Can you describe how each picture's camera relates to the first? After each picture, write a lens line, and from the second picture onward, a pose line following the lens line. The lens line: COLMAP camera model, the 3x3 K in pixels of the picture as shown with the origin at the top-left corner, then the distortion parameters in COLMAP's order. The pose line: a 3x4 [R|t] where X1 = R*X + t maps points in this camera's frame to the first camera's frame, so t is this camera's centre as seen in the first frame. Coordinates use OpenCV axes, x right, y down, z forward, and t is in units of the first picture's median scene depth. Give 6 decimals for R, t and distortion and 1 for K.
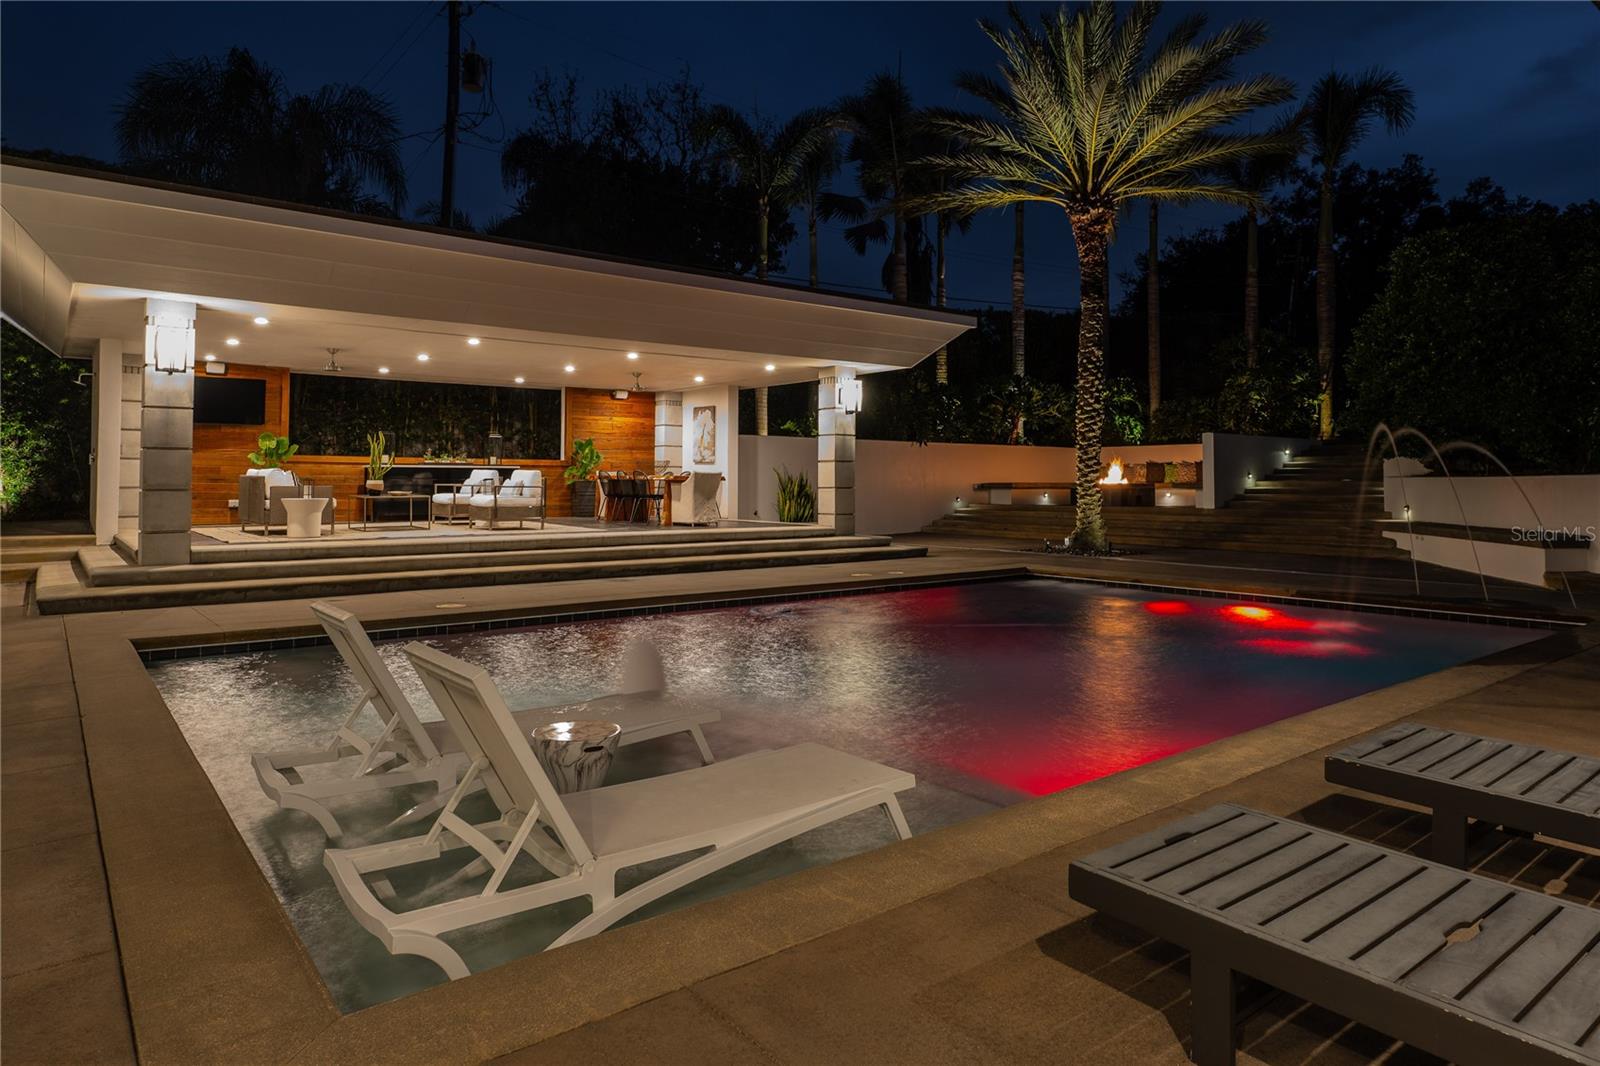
lens RADIAL K [[935.2, 0, 789.9], [0, 935.2, 455.8], [0, 0, 1]] dist [-0.003498, 0.000454]
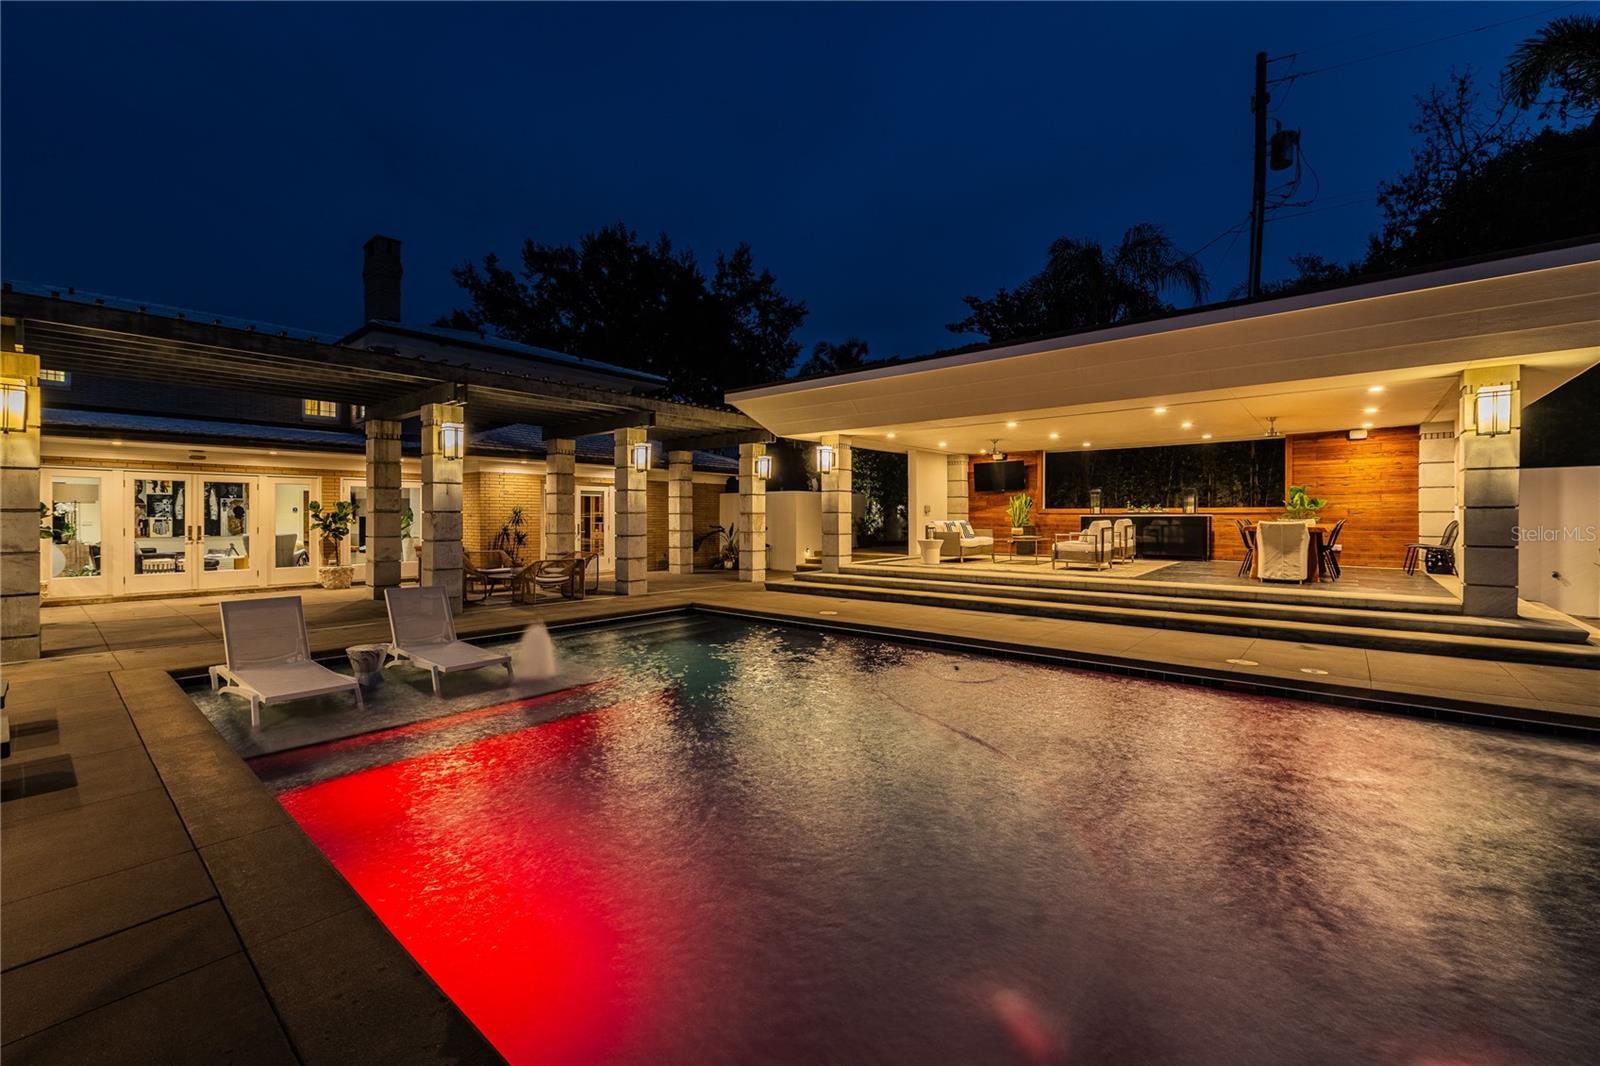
lens RADIAL K [[642.2, 0, 800.0], [0, 642.2, 522.2], [0, 0, 1]] dist [-0.011629, 0.000017]
pose [[0.227034, 0.004498, -0.973876, 0.372369], [0.029585, 0.999496, 0.011513, -0.002989], [0.973437, -0.031426, 0.226787, 0.392704]]
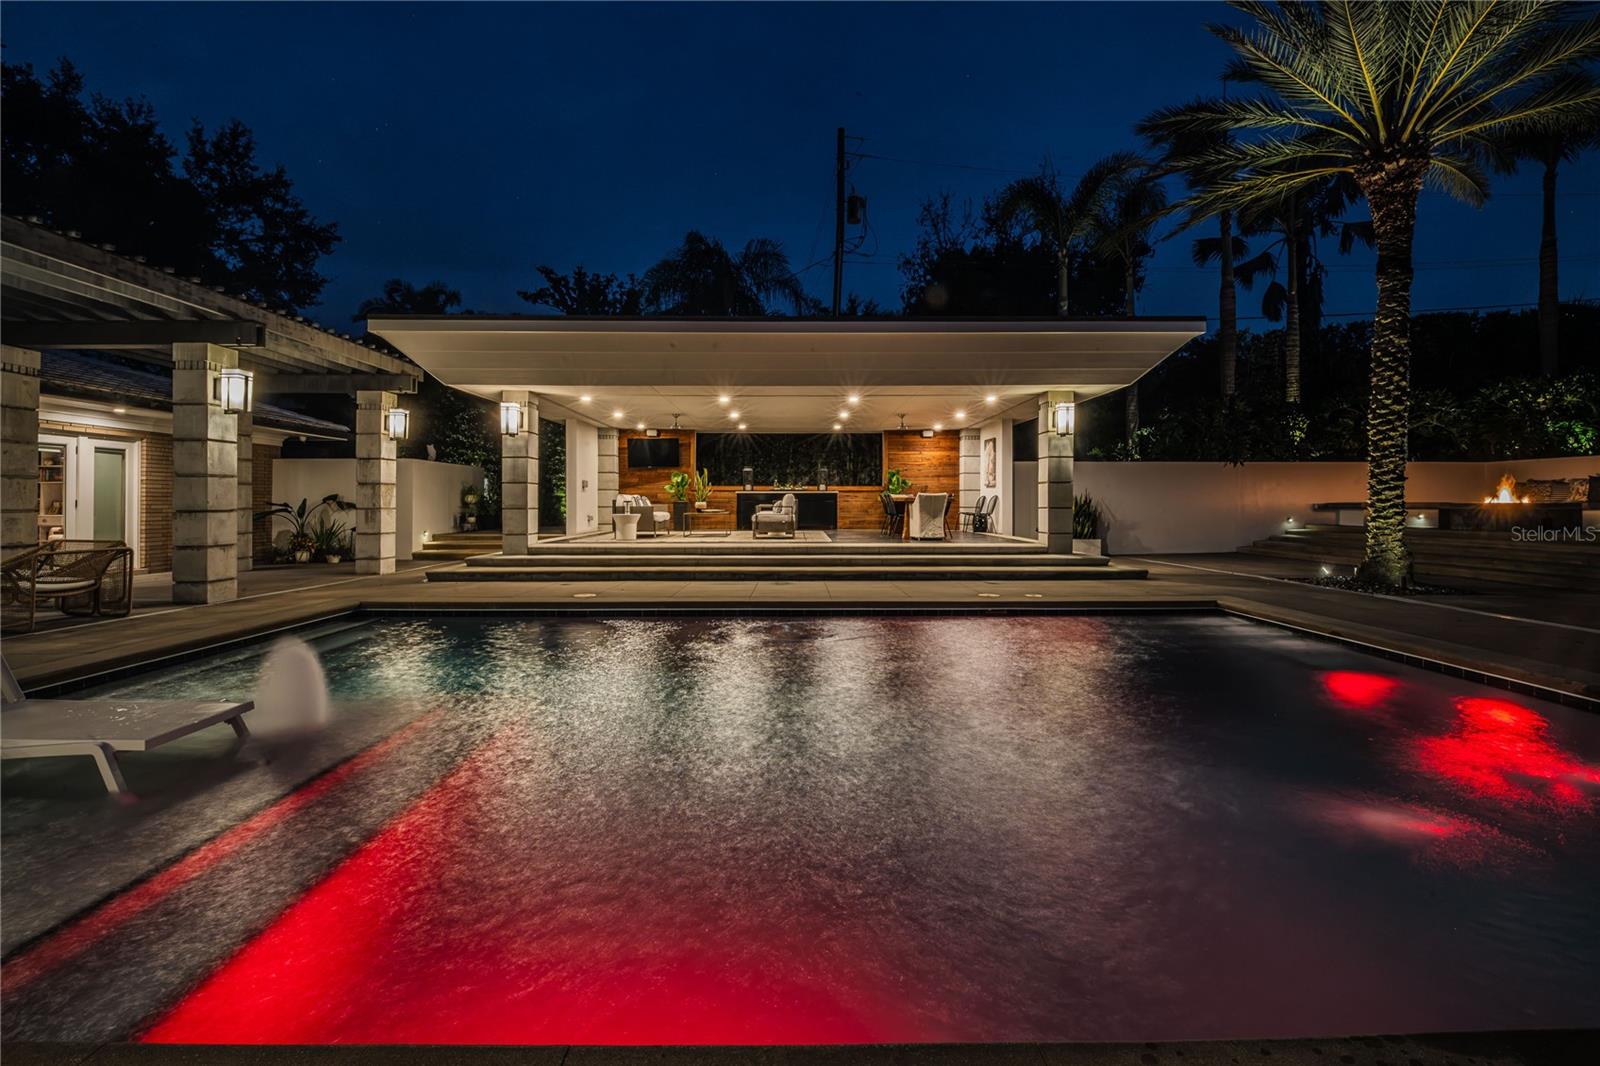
lens RADIAL K [[642.2, 0, 801.6], [0, 642.2, 503.7], [0, 0, 1]] dist [-0.011629, 0.000017]
pose [[0.804264, -0.001879, -0.594269, 0.239554], [0.018976, 0.999566, 0.022521, 0.007722], [0.593969, -0.029390, 0.803951, 0.248078]]
